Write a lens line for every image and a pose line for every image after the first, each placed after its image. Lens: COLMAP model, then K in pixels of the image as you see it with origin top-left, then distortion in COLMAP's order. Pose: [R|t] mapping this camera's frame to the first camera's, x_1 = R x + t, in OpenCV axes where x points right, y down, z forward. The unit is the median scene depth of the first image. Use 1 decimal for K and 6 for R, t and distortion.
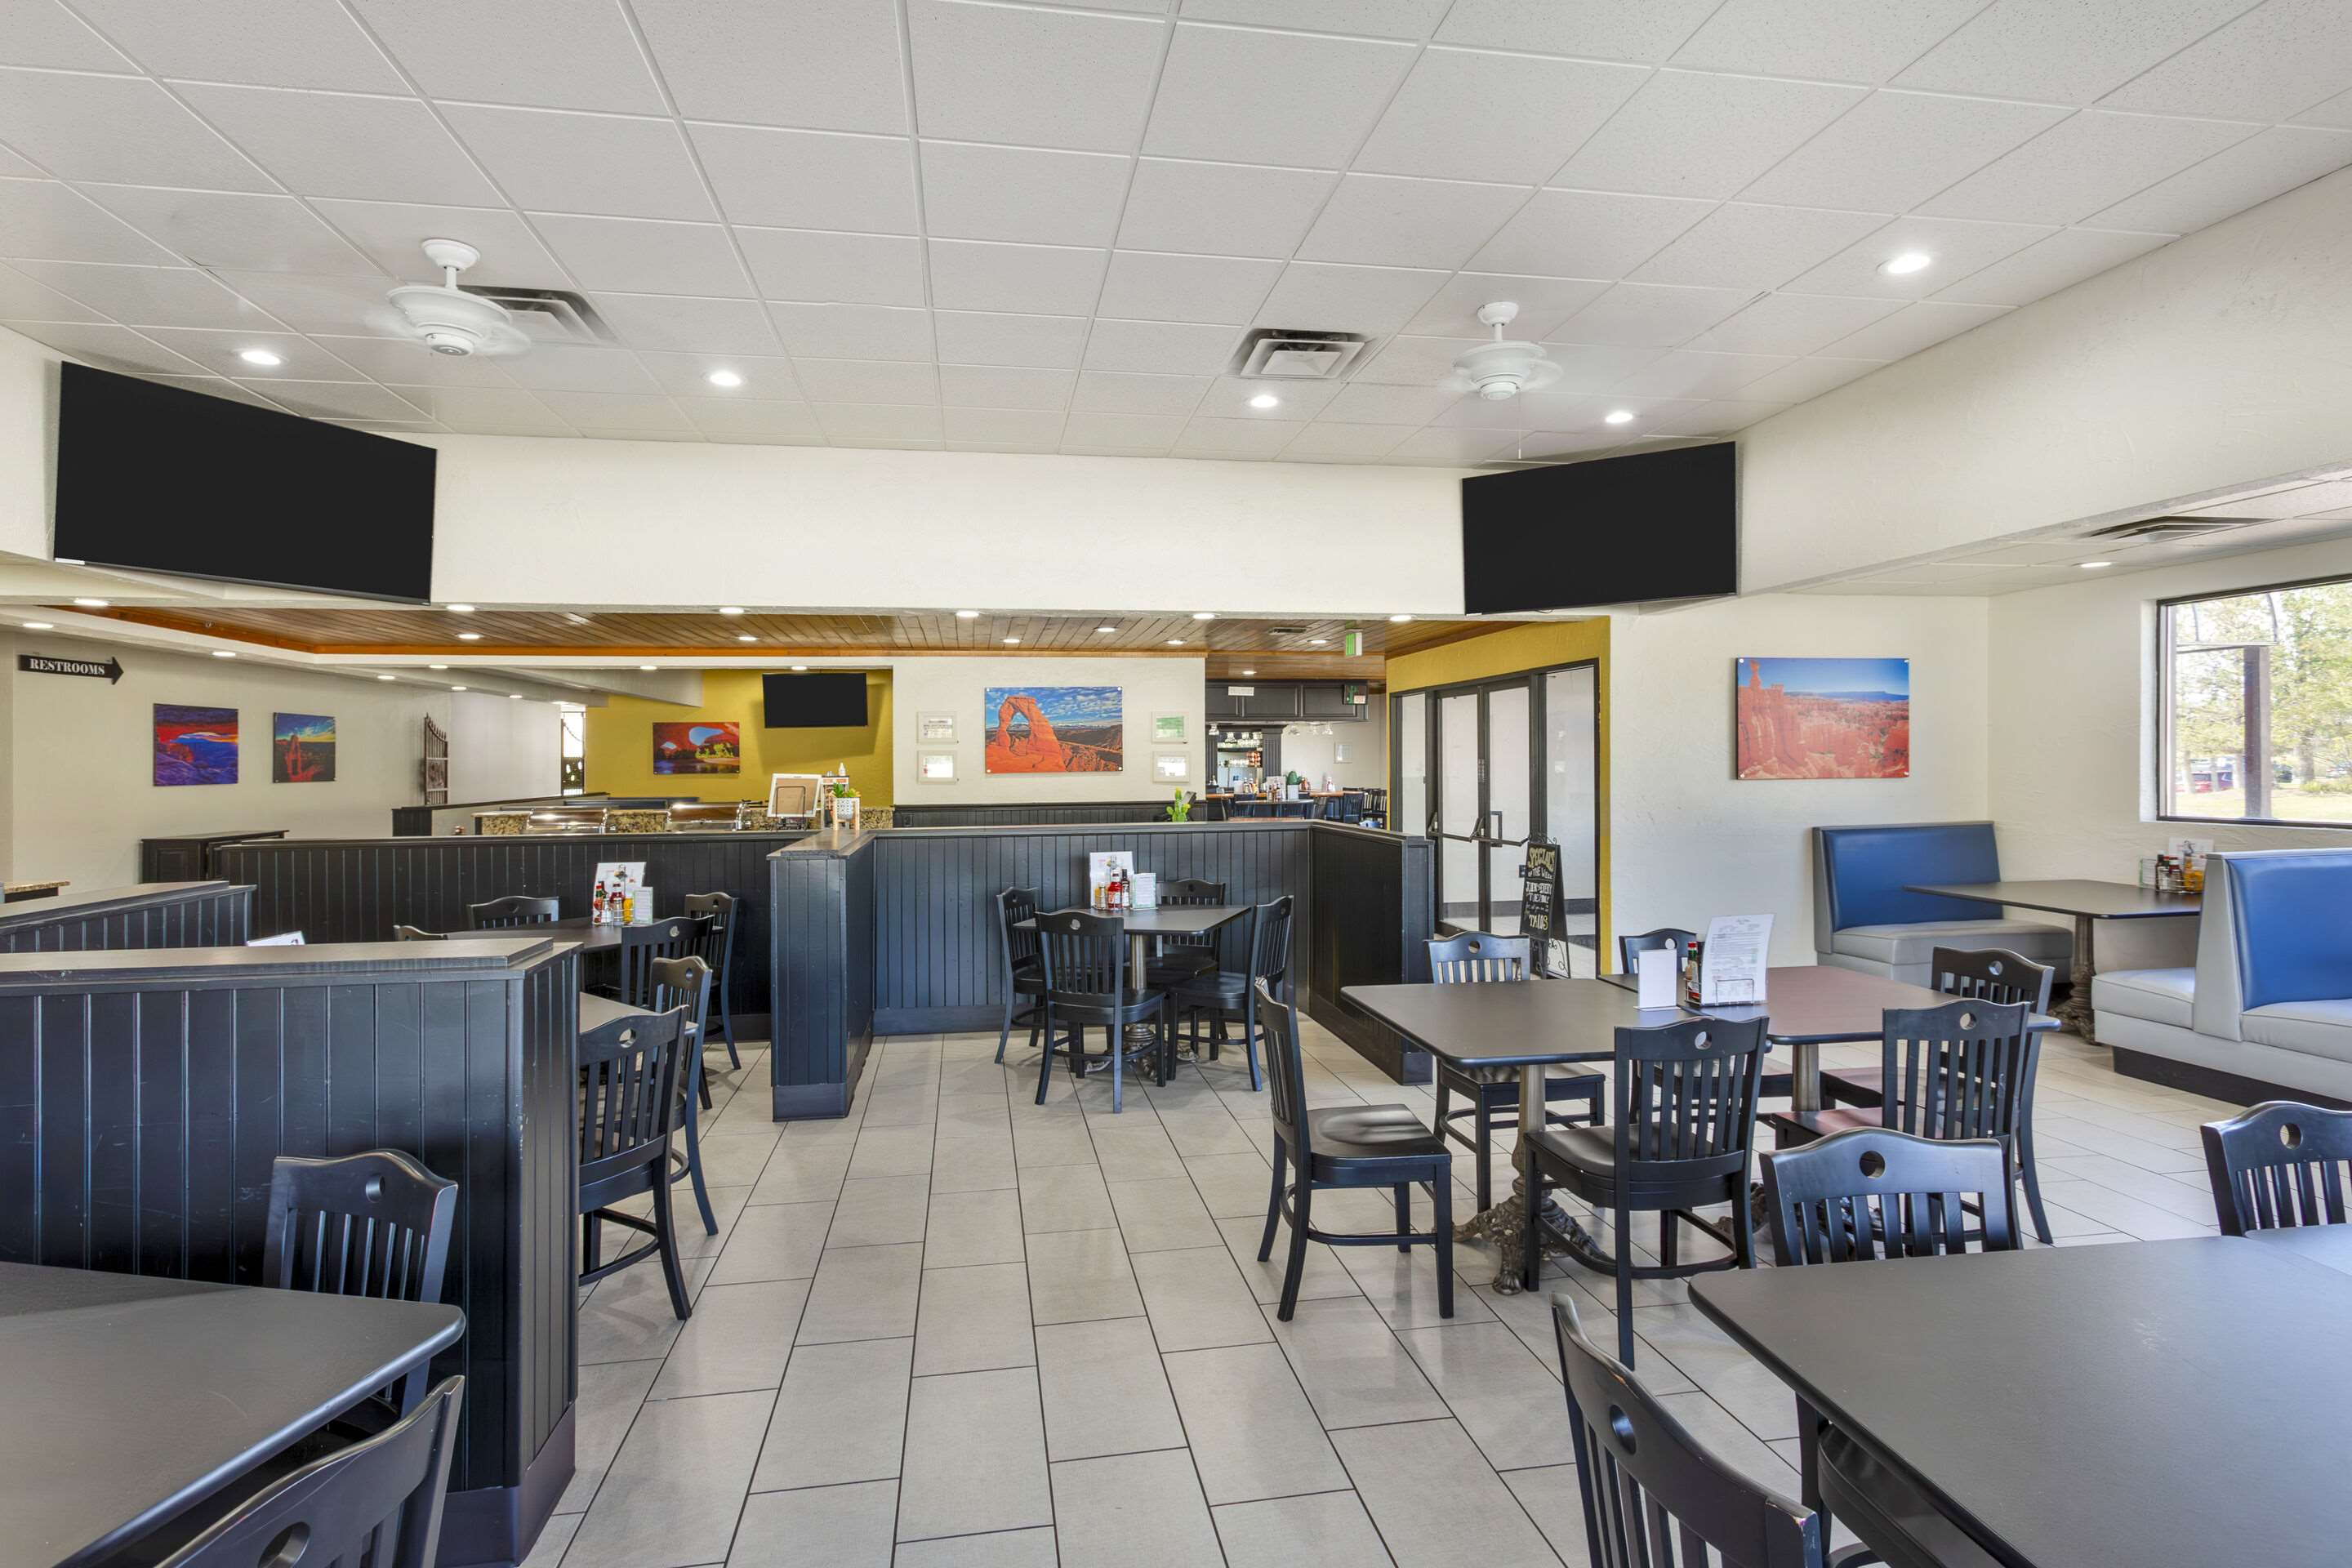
lens RADIAL K [[1150.8, 0, 1200.7], [0, 1150.8, 766.1], [0, 0, 1]] dist [-0.000807, -0.000377]
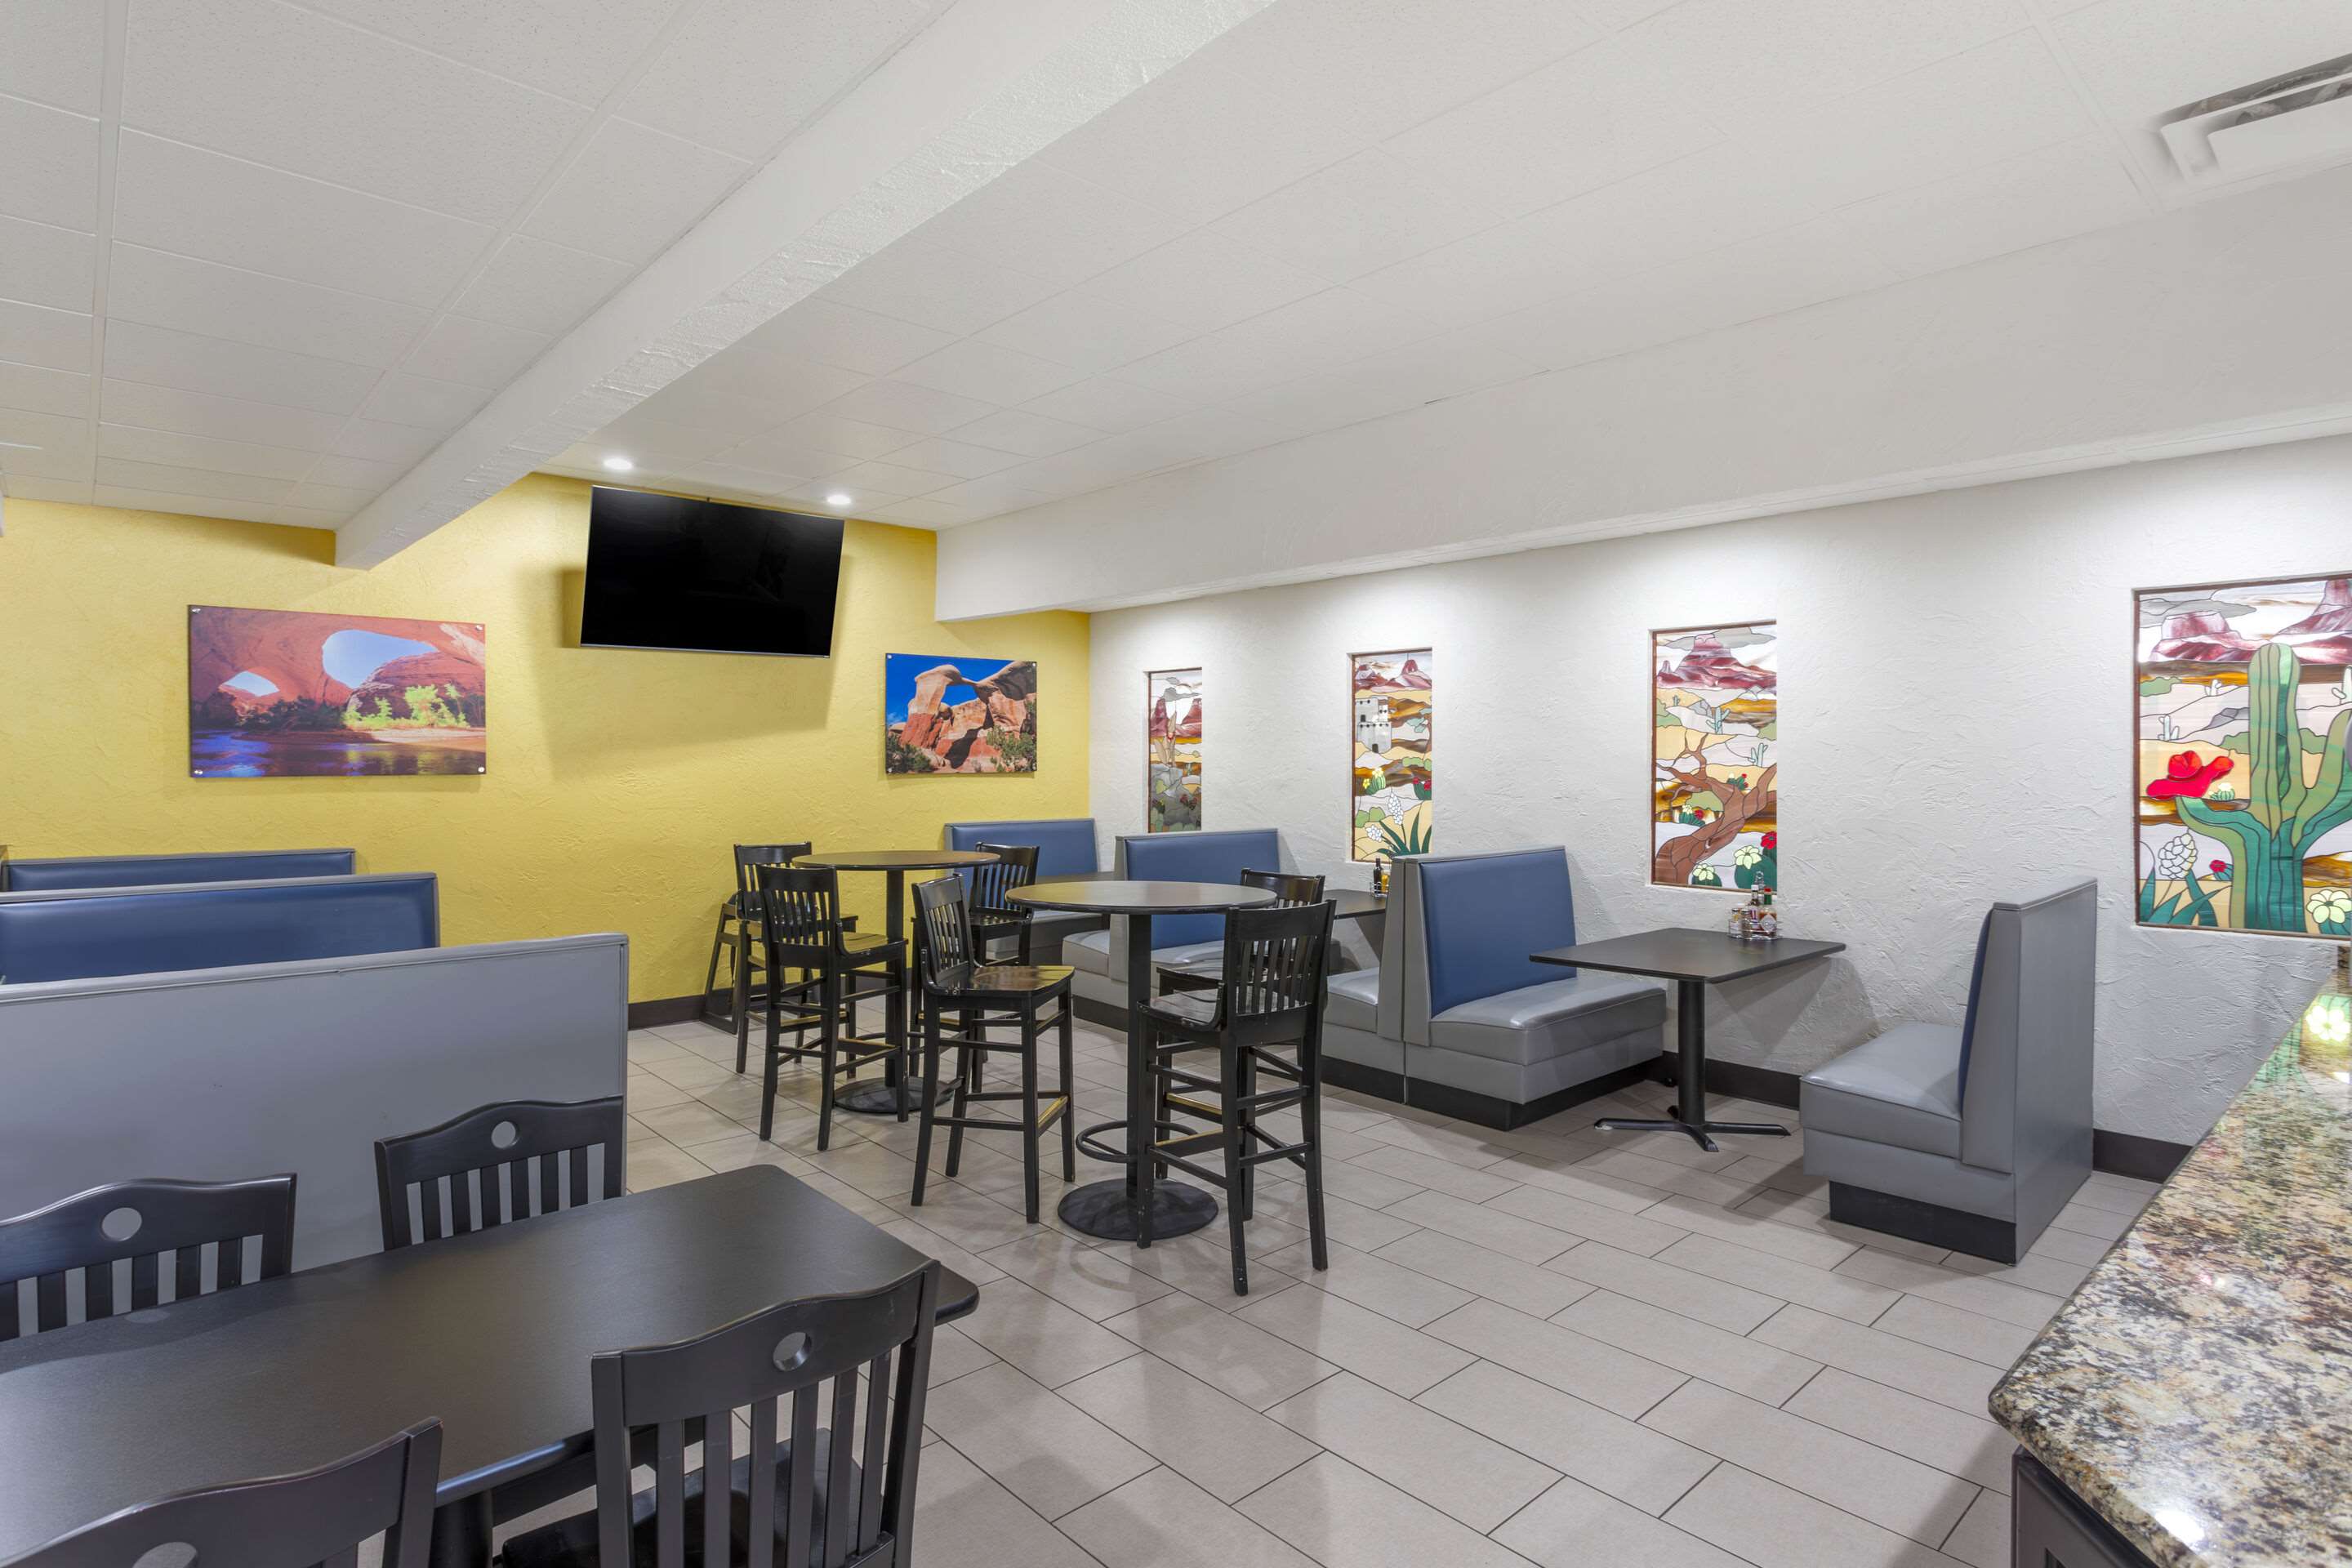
lens RADIAL K [[1300.1, 0, 1191.8], [0, 1300.1, 771.4], [0, 0, 1]] dist [-0.008845, 0.004602]
pose [[0.830839, 0.005838, 0.556482, -0.702416], [-0.006531, 0.999978, -0.000740, 0.005945], [-0.556474, -0.003020, 0.830859, 0.913637]]
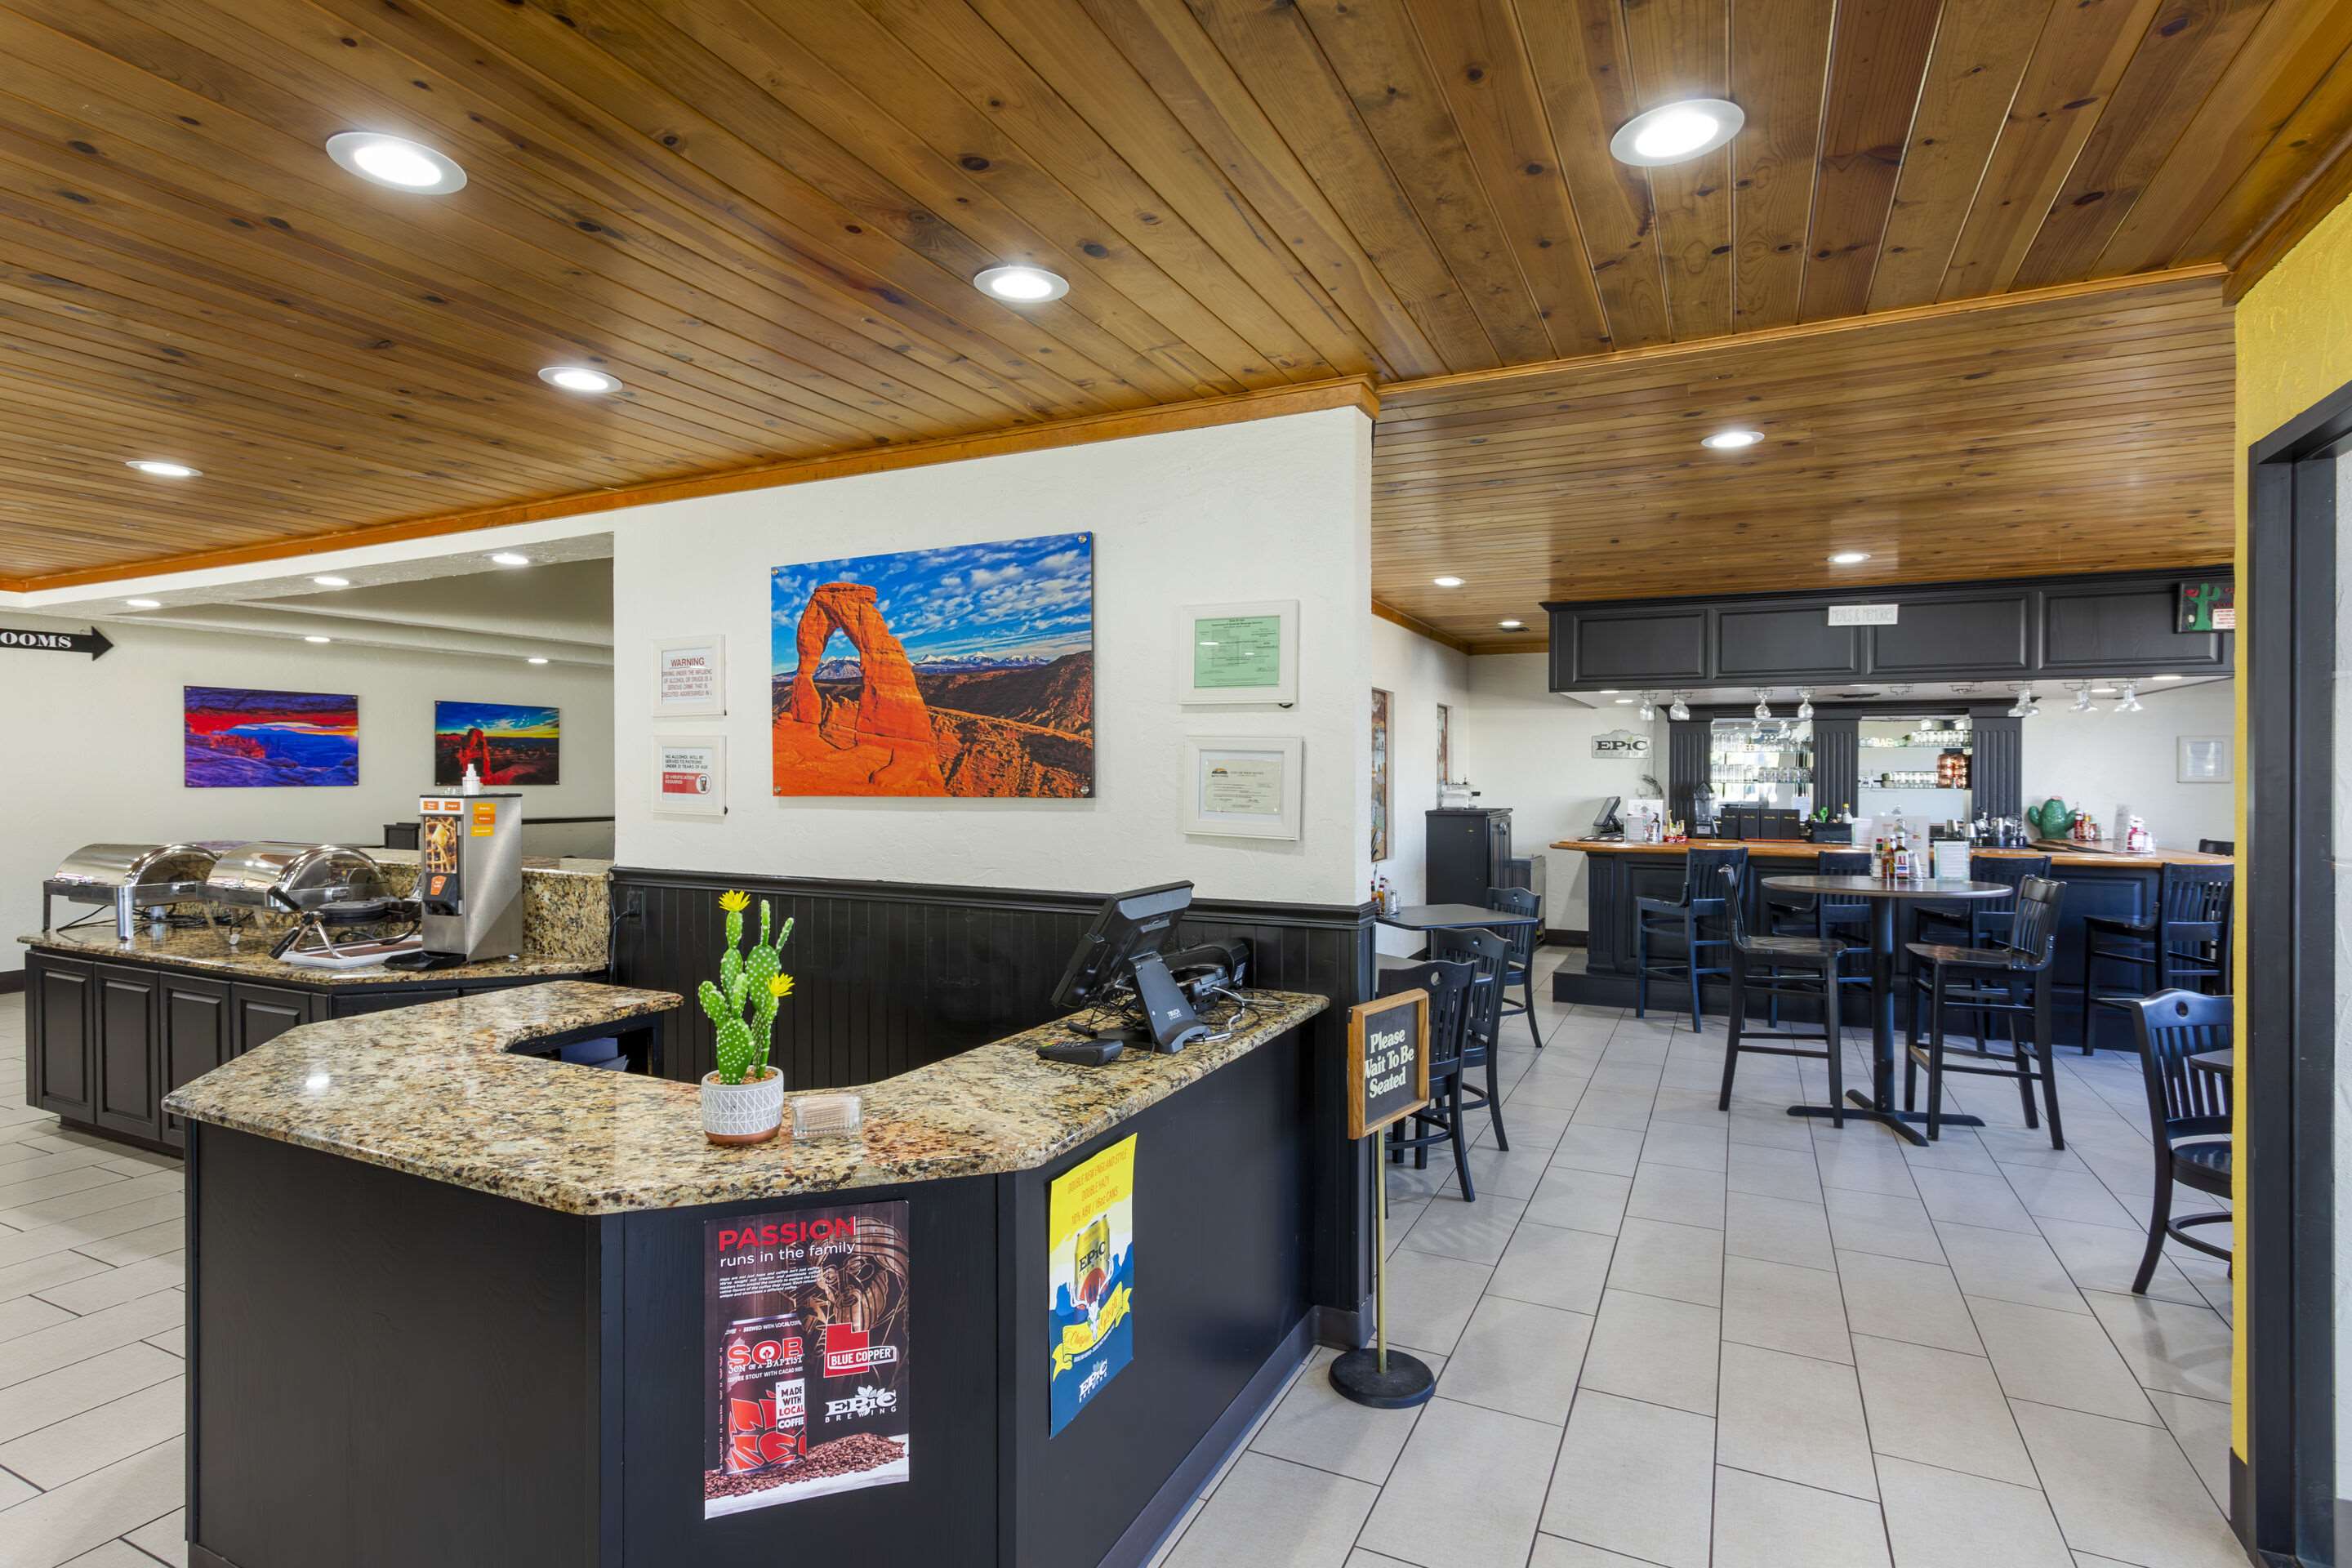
lens RADIAL K [[1150.8, 0, 1186.2], [0, 1150.8, 793.2], [0, 0, 1]] dist [-0.000807, -0.000377]
pose [[0.797512, 0.022347, -0.602889, 0.146068], [-0.013774, 0.999728, 0.018836, -0.003417], [0.603146, -0.006717, 0.797602, 0.769635]]
